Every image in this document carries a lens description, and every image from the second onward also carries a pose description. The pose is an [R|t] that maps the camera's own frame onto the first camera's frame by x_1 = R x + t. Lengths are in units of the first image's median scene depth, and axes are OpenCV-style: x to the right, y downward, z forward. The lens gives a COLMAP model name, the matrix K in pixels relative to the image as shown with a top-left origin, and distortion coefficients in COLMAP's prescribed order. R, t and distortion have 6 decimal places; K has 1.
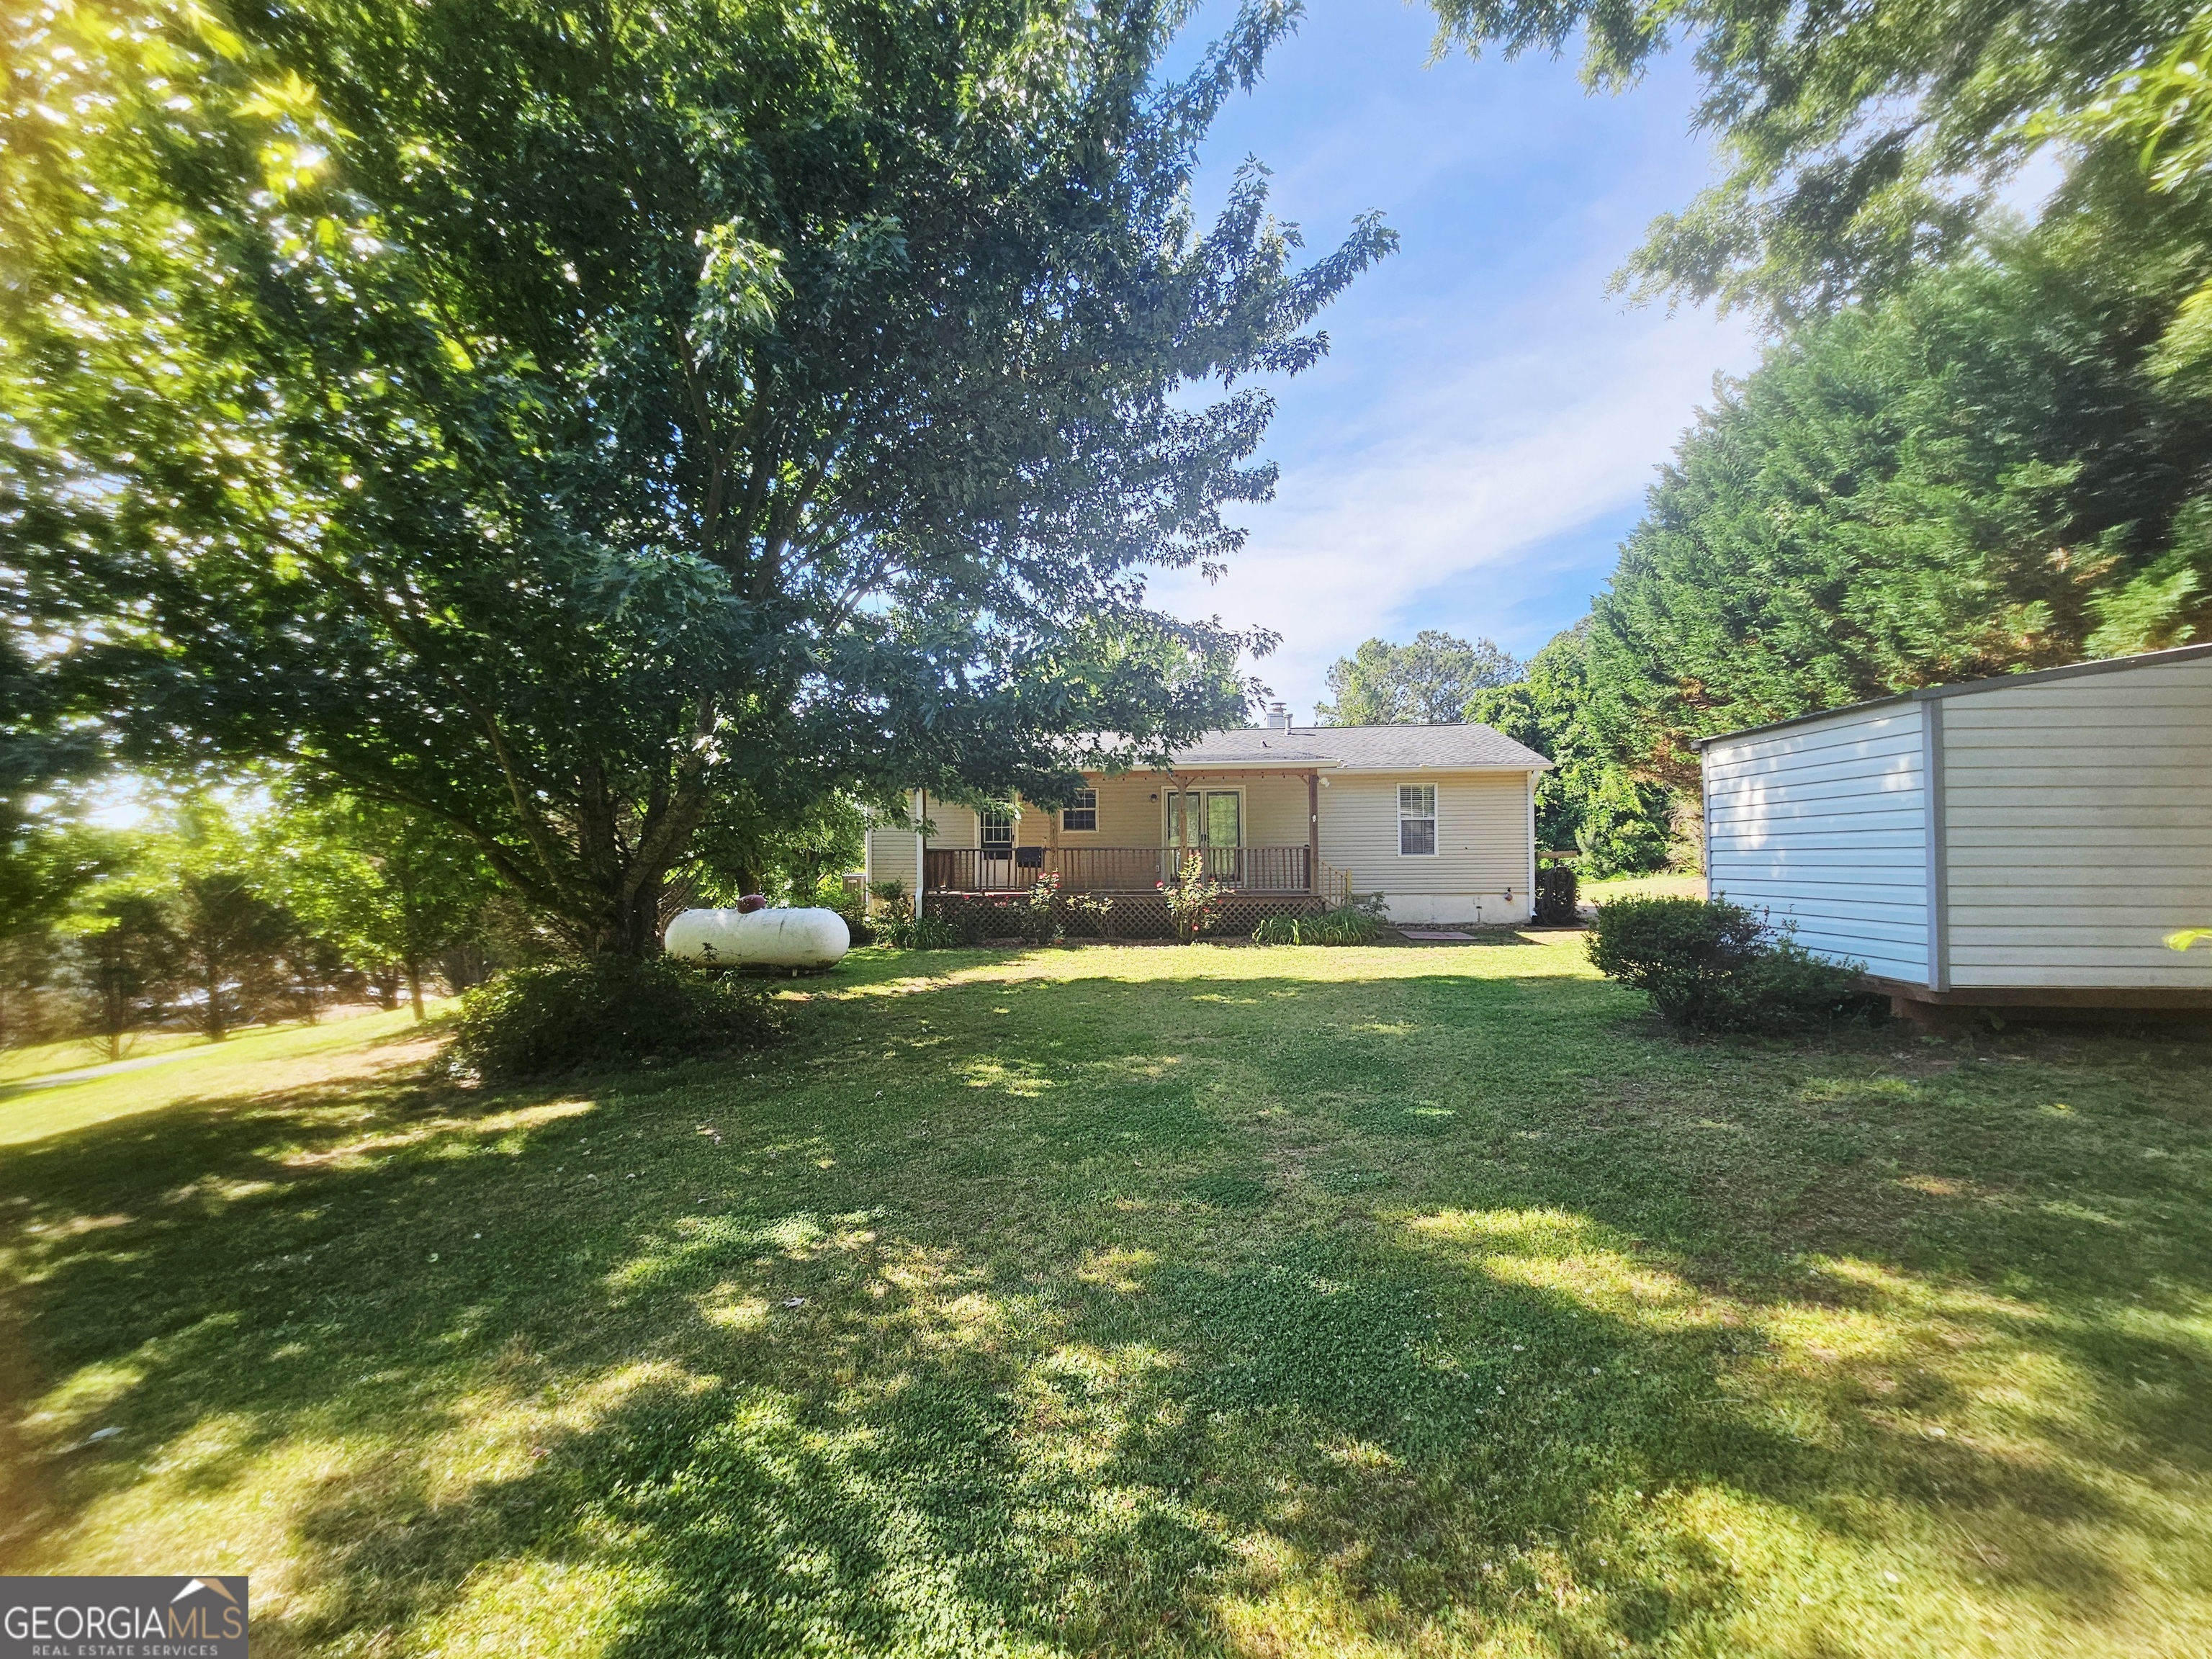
lens RADIAL K [[898.8, 0, 1106.0], [0, 898.8, 829.5], [0, 0, 1]] dist [-0.001143, -0.000004]
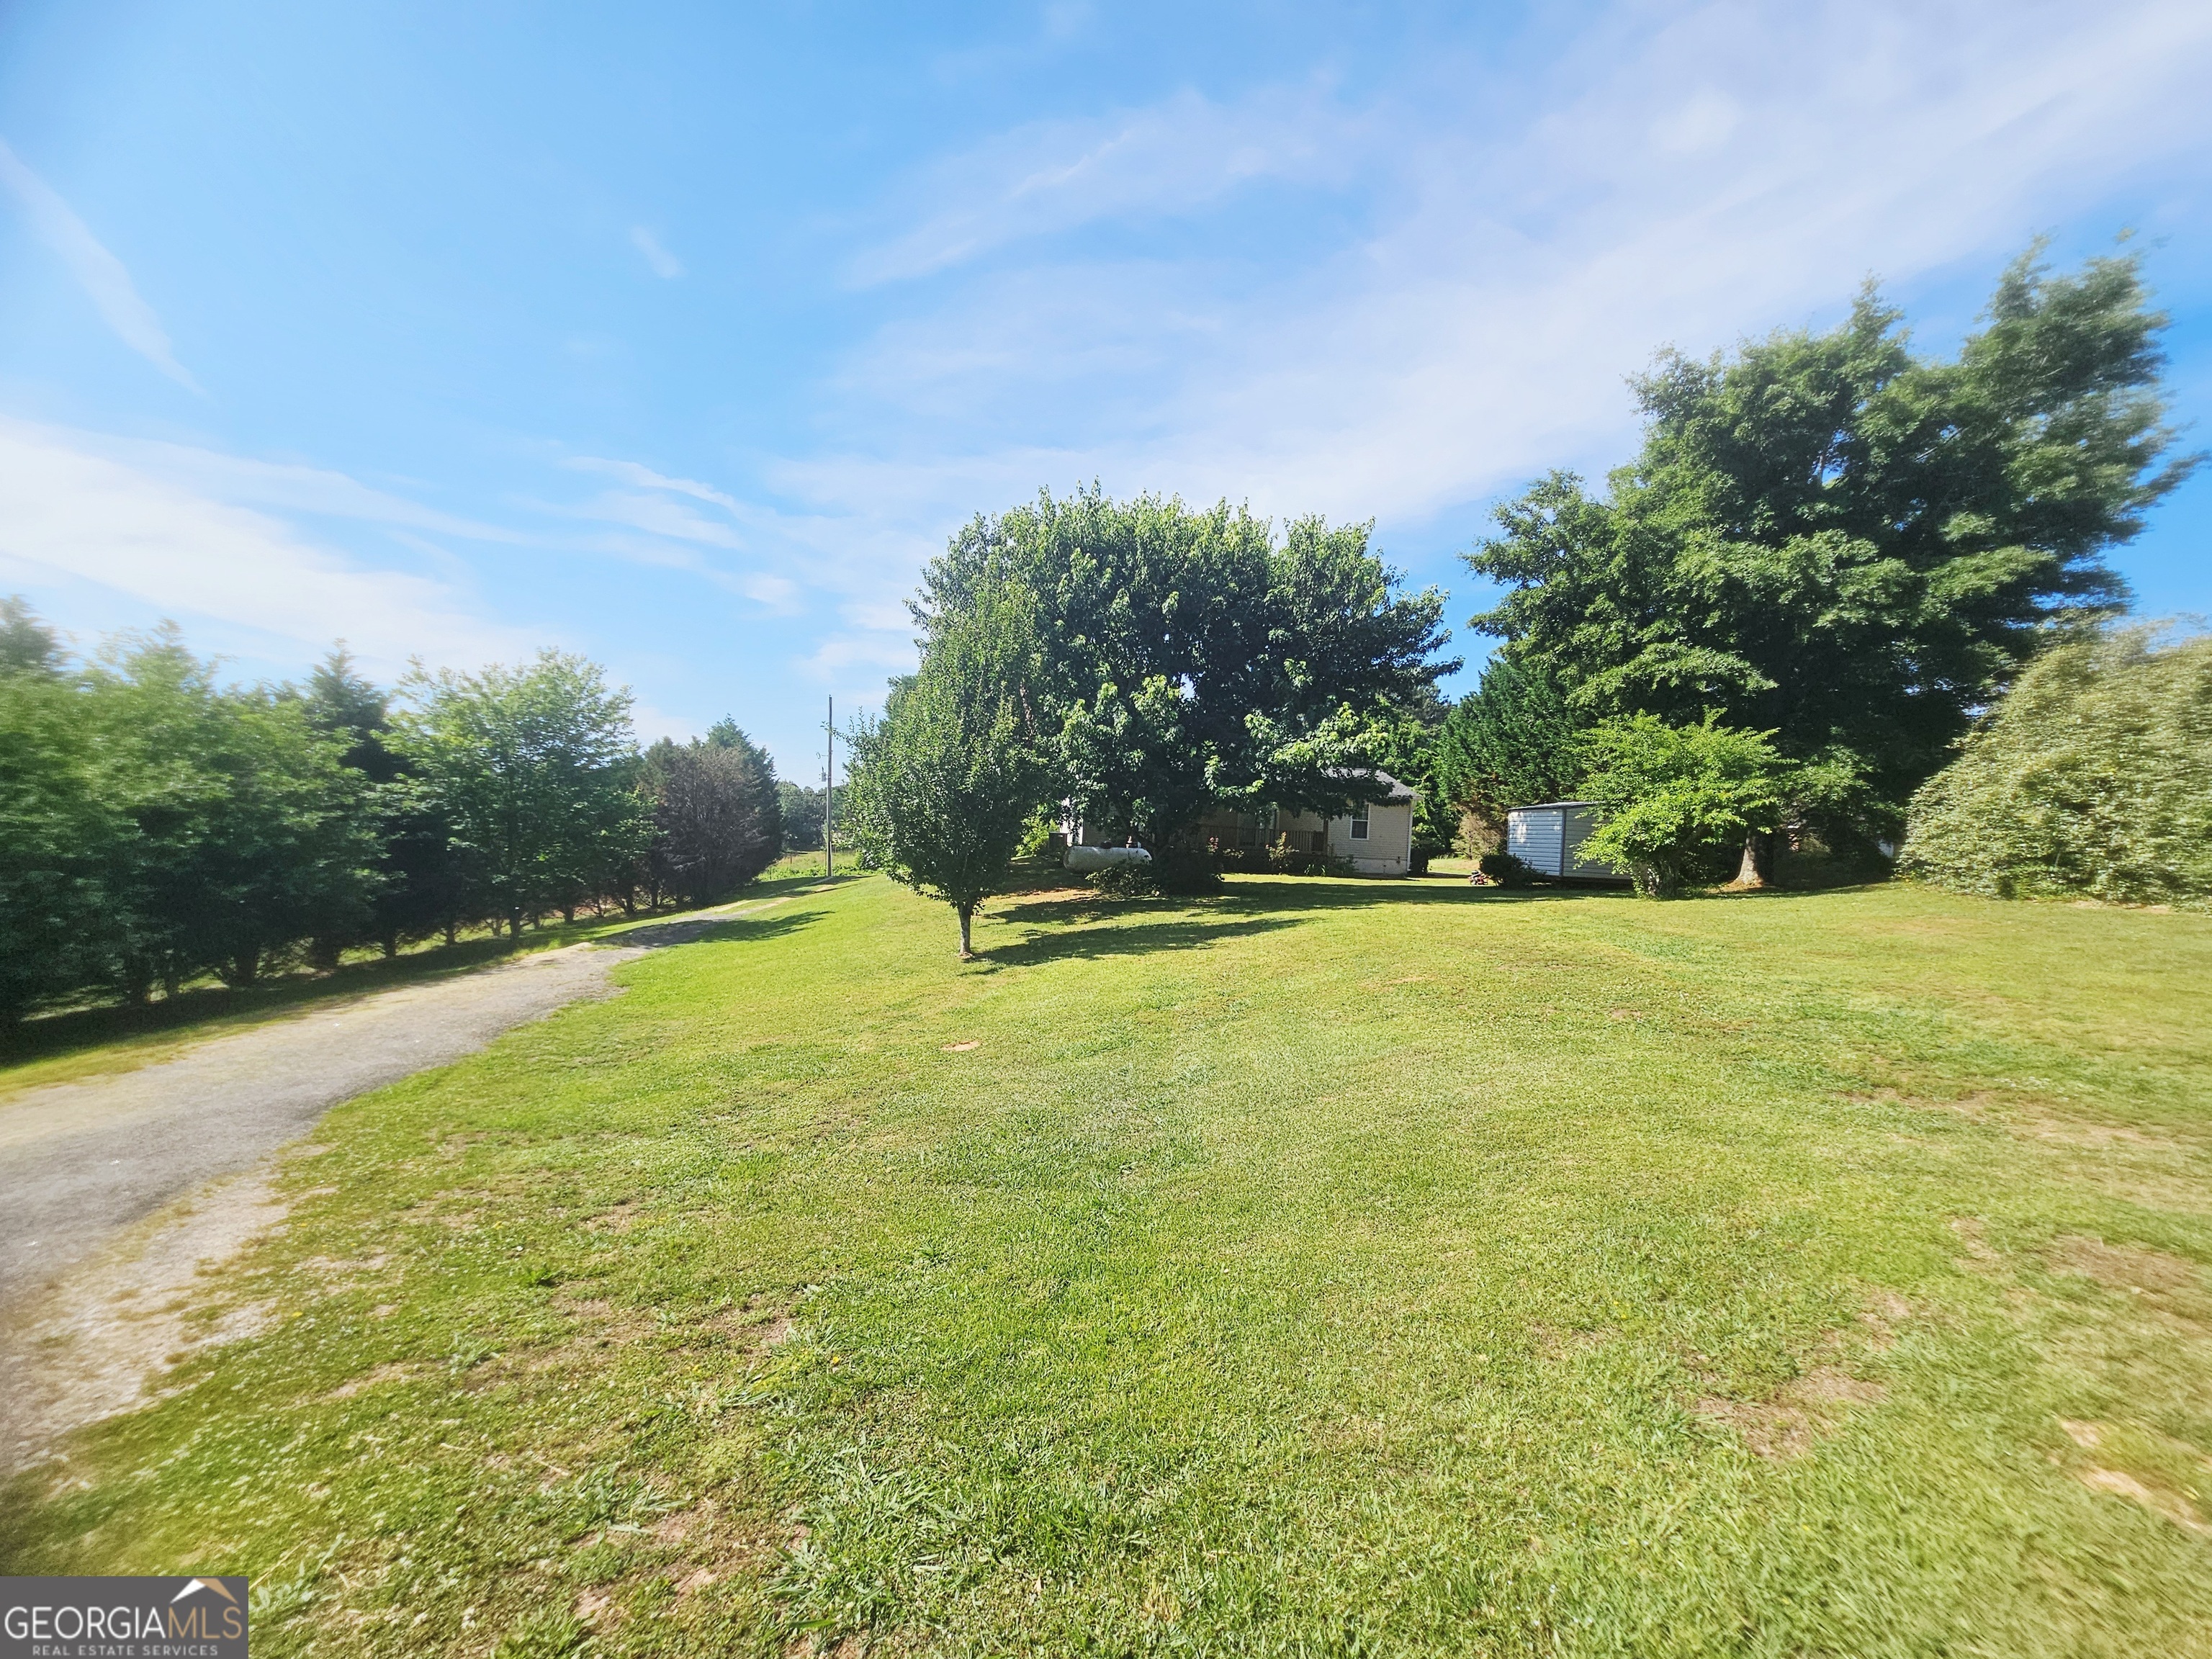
lens RADIAL K [[898.8, 0, 1106.0], [0, 898.8, 829.5], [0, 0, 1]] dist [-0.001143, -0.000004]
pose [[0.968805, 0.056596, 0.241273, -0.812918], [-0.064218, 0.997651, 0.023840, -0.003383], [-0.239357, -0.038591, 0.970164, -0.964867]]
